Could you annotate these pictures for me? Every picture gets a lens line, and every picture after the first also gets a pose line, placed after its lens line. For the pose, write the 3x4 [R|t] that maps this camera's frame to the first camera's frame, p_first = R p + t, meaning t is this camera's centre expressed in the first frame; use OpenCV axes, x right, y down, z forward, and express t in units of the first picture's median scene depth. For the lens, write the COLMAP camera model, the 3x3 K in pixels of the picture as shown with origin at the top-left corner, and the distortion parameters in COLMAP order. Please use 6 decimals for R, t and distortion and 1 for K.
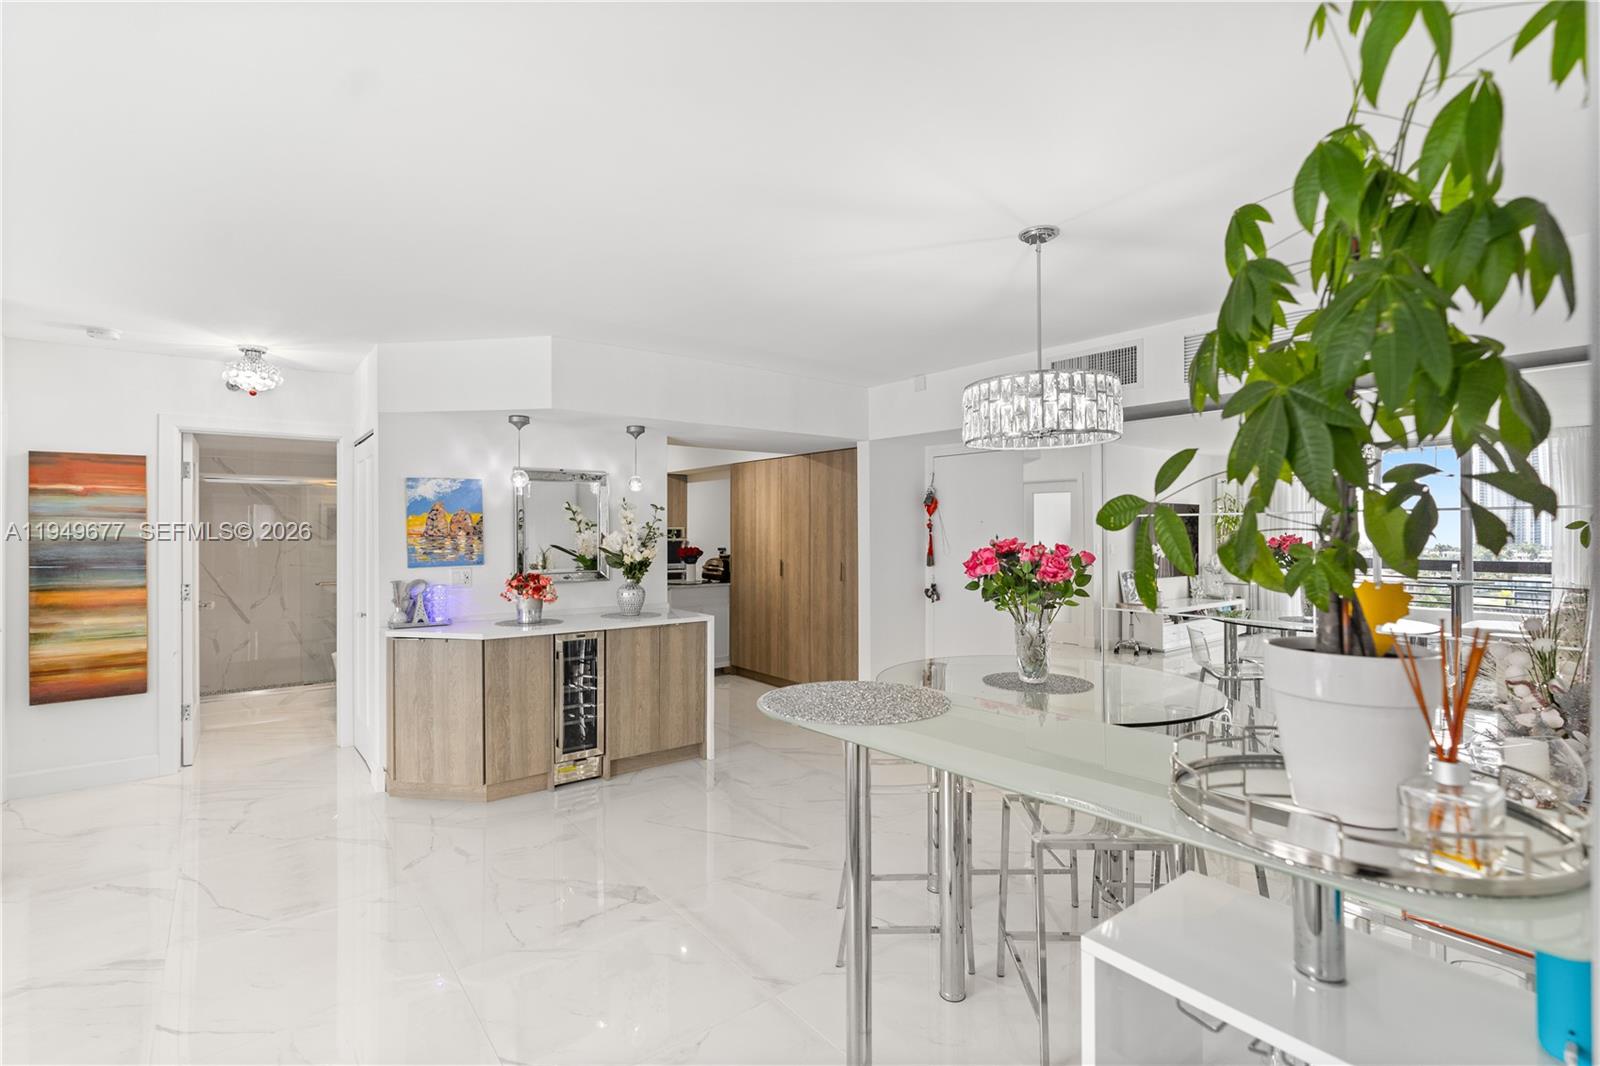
lens RADIAL K [[719.8, 0, 805.5], [0, 719.8, 529.1], [0, 0, 1]] dist [-0.002313, 0.000098]
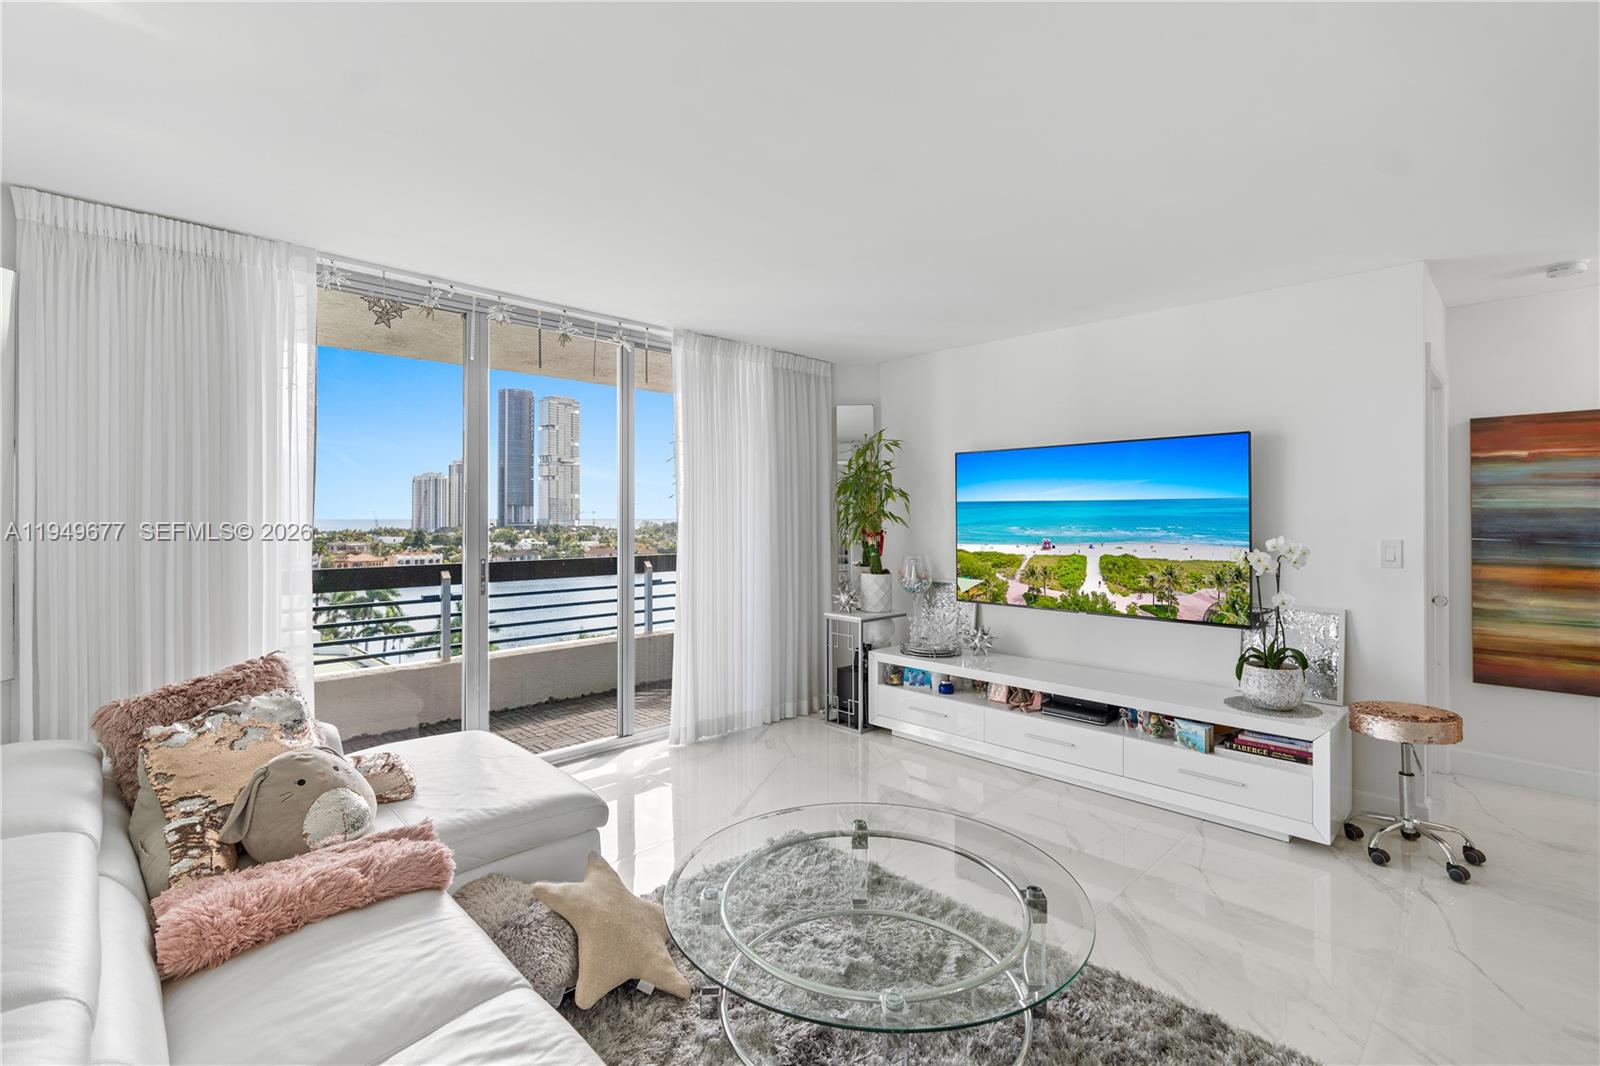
lens RADIAL K [[727.9, 0, 804.0], [0, 727.9, 513.8], [0, 0, 1]] dist [-0.000010, -0.000365]
pose [[0.109818, -0.000974, -0.993951, -0.188506], [0.001159, 0.999999, -0.000852, 0.017652], [0.993951, -0.001059, 0.109819, -0.001382]]
